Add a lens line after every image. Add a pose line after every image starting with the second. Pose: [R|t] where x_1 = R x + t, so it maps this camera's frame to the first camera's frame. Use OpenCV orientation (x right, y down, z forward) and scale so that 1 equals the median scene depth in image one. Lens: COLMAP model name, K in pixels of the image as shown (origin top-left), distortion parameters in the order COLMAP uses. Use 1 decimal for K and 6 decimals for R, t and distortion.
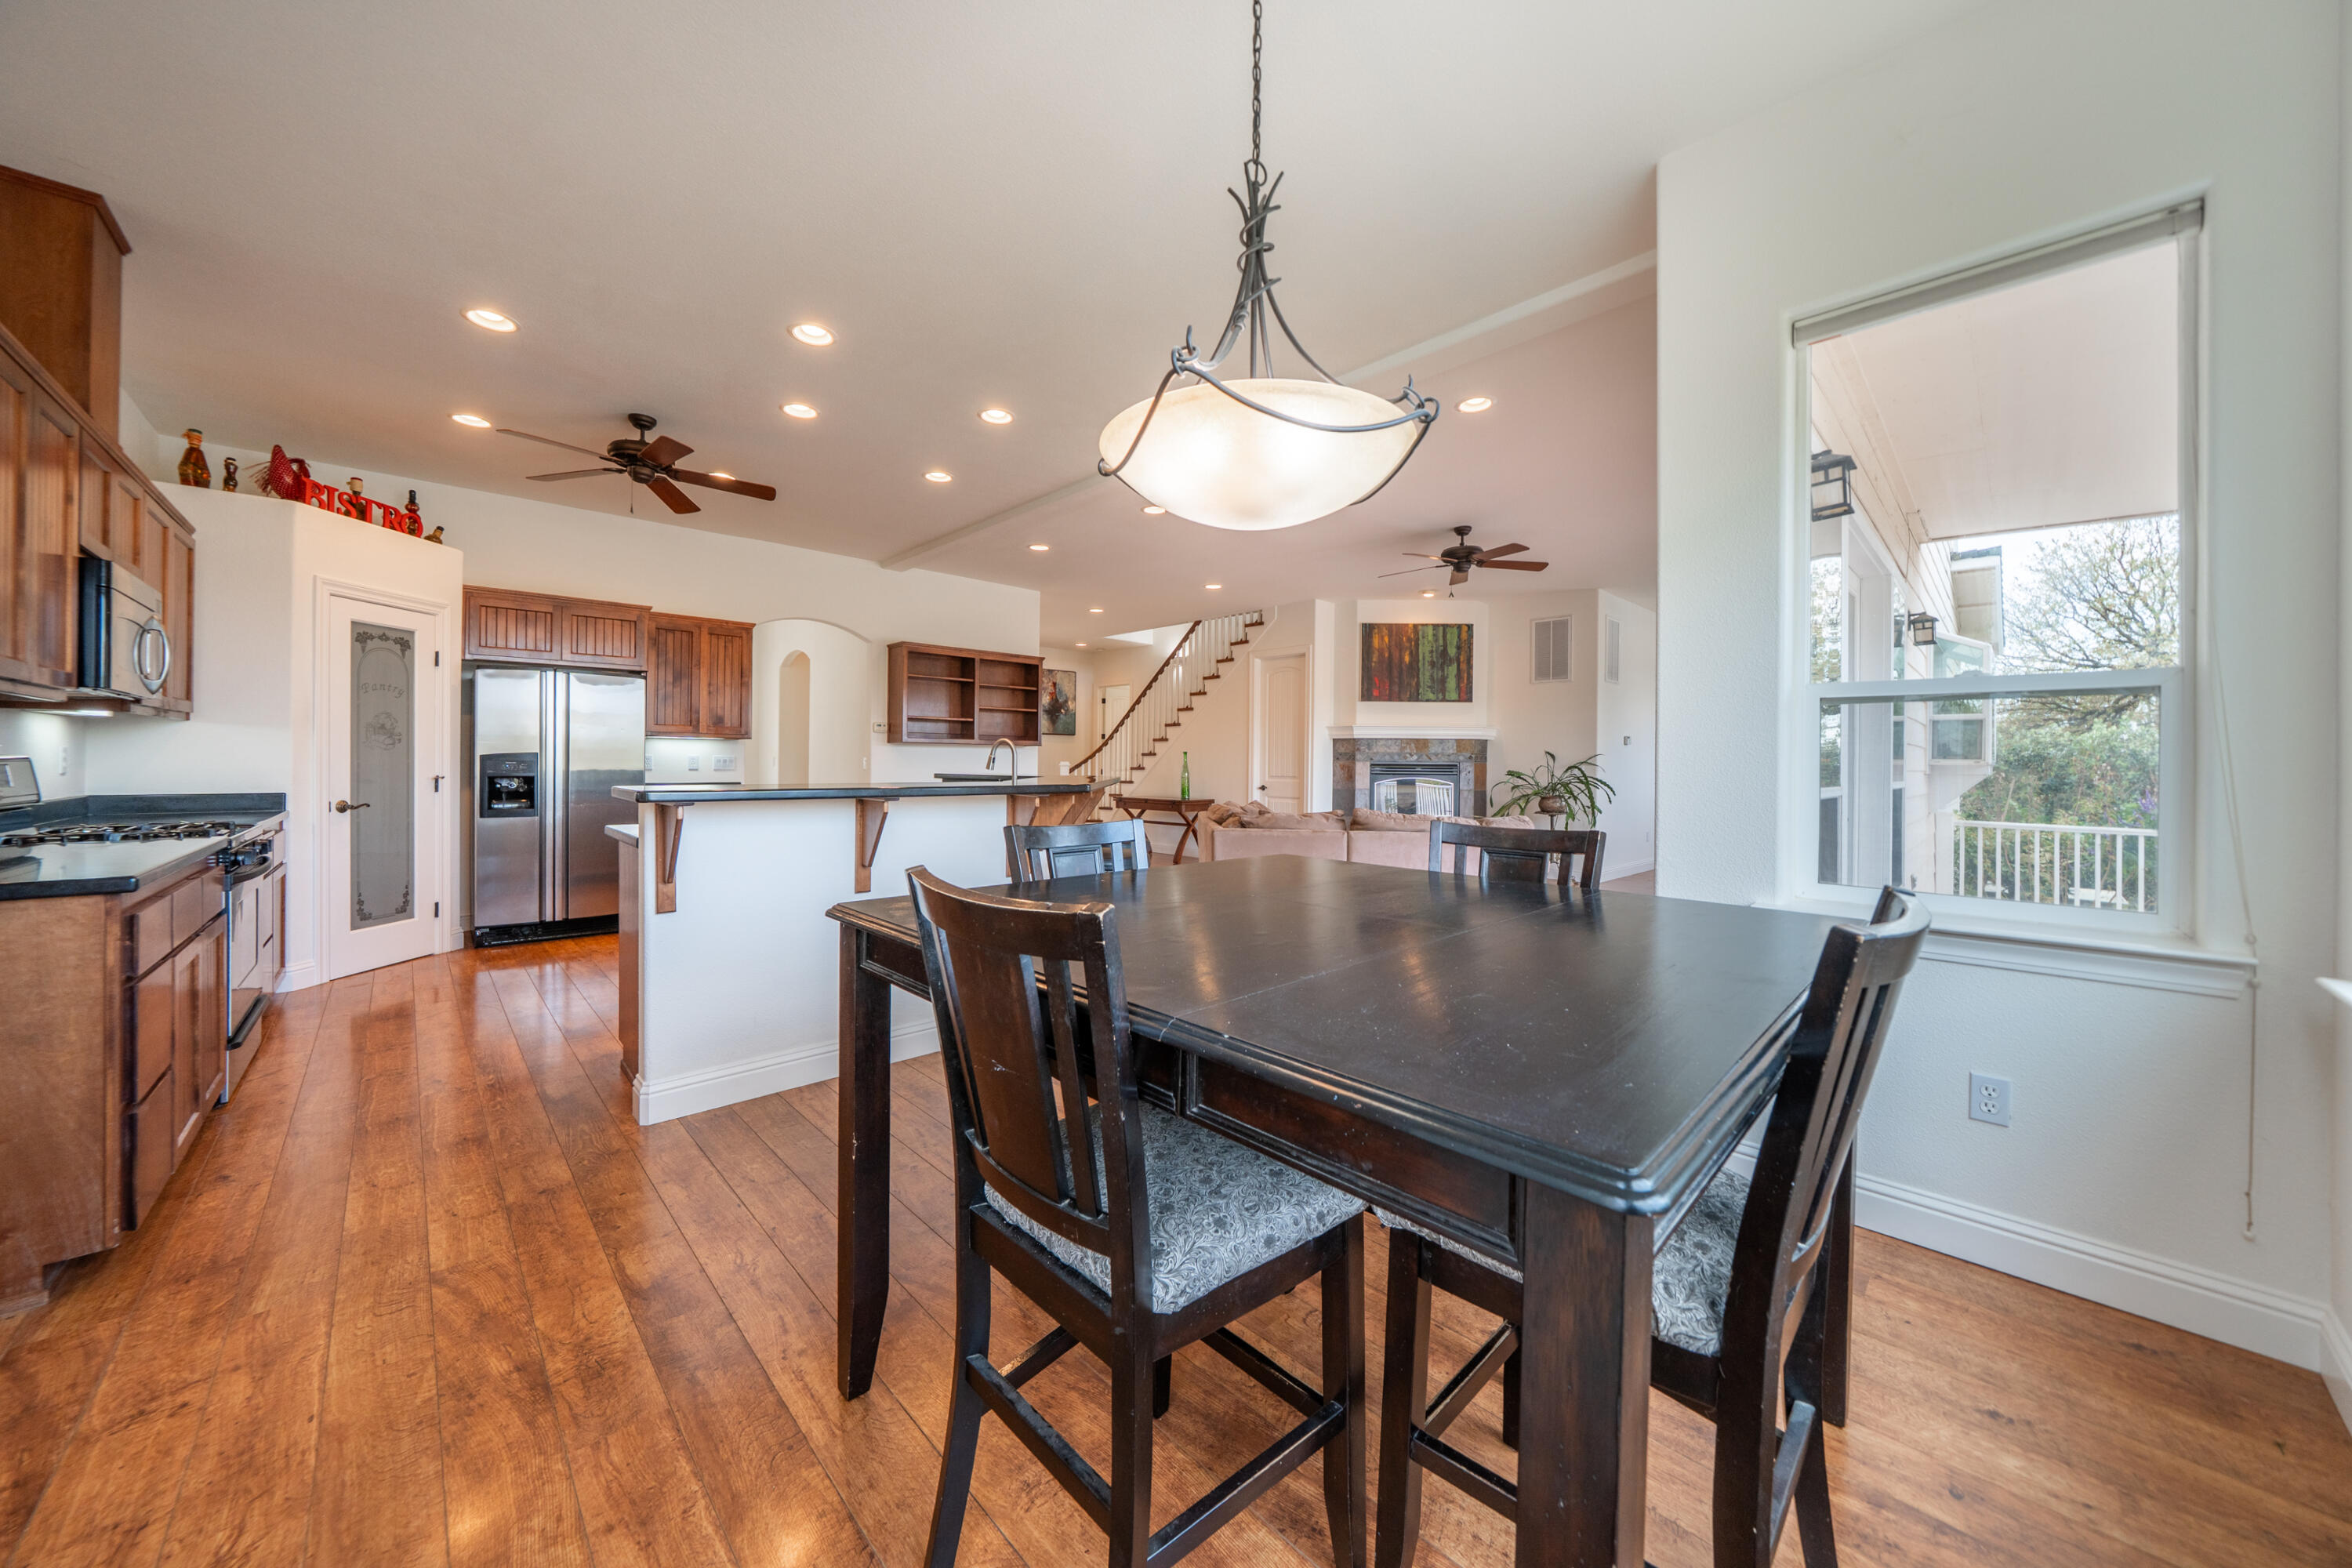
lens RADIAL K [[804.5, 0, 1173.7], [0, 804.5, 765.4], [0, 0, 1]] dist [-0.002926, -0.000196]
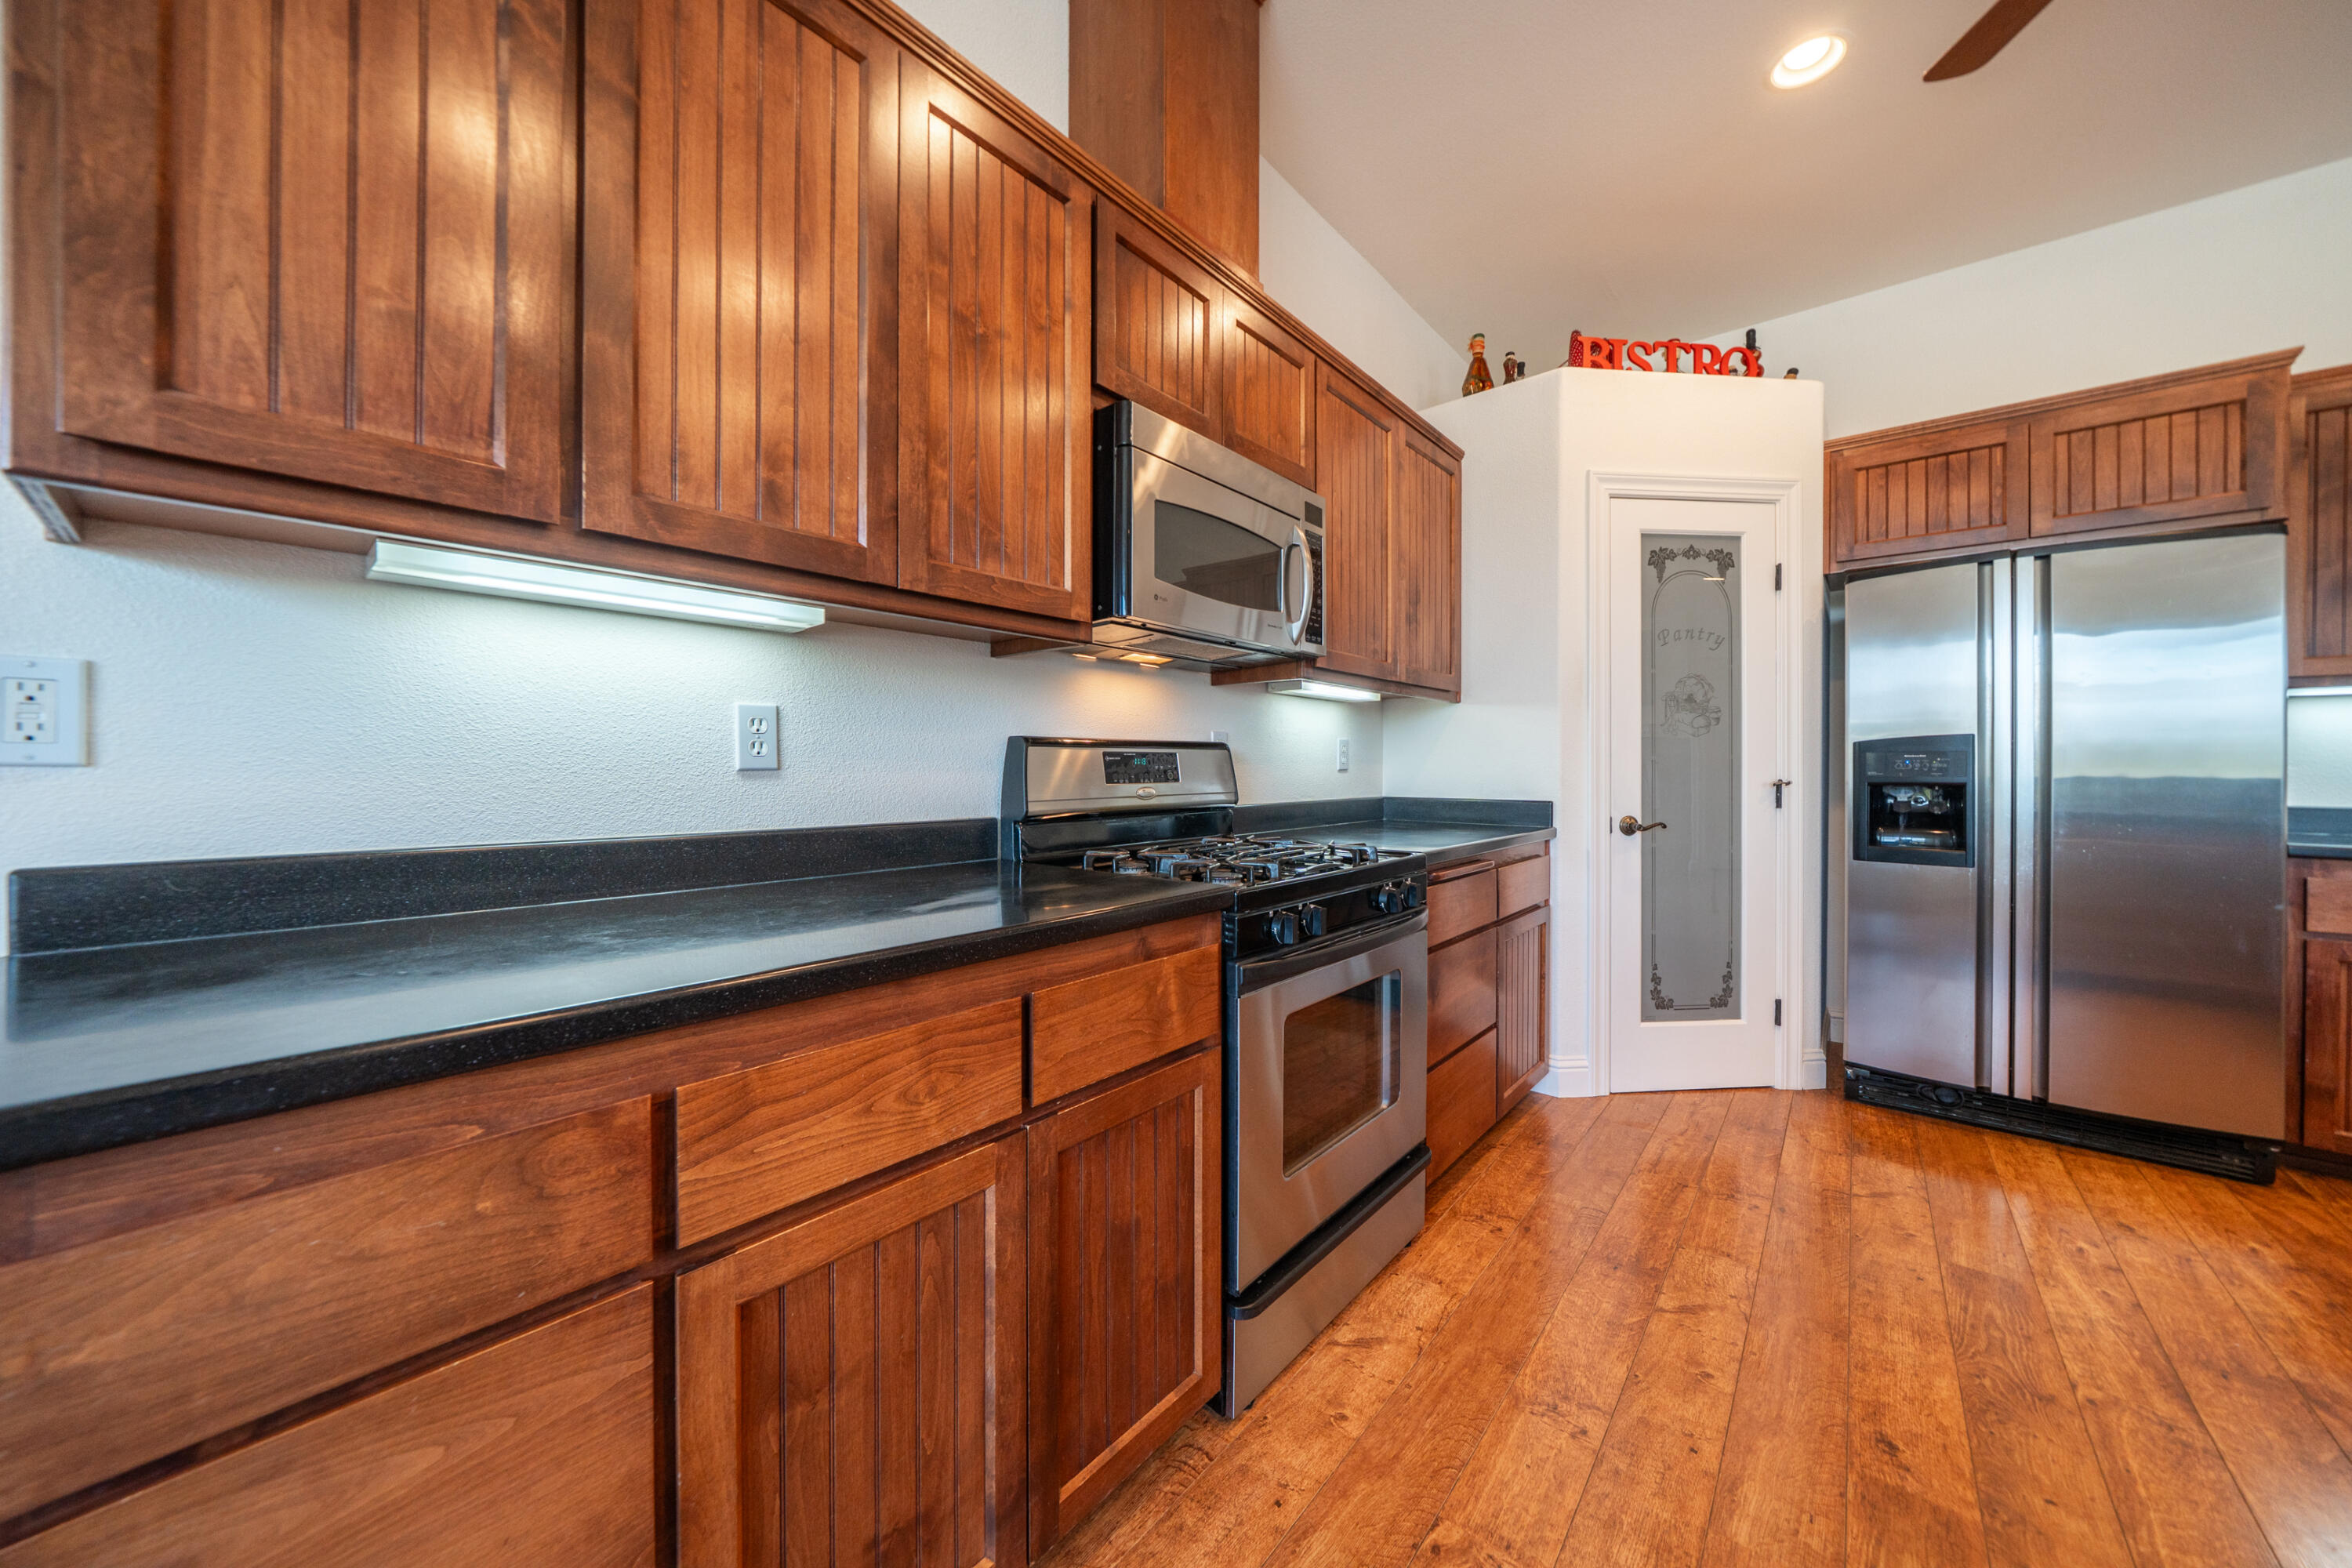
lens RADIAL K [[804.5, 0, 1175.1], [0, 804.5, 769.2], [0, 0, 1]] dist [-0.002926, -0.000196]
pose [[0.087586, -0.004493, -0.996147, -0.392339], [-0.004418, 0.999978, -0.004899, 0.010112], [0.996147, 0.004830, 0.087564, 0.532179]]
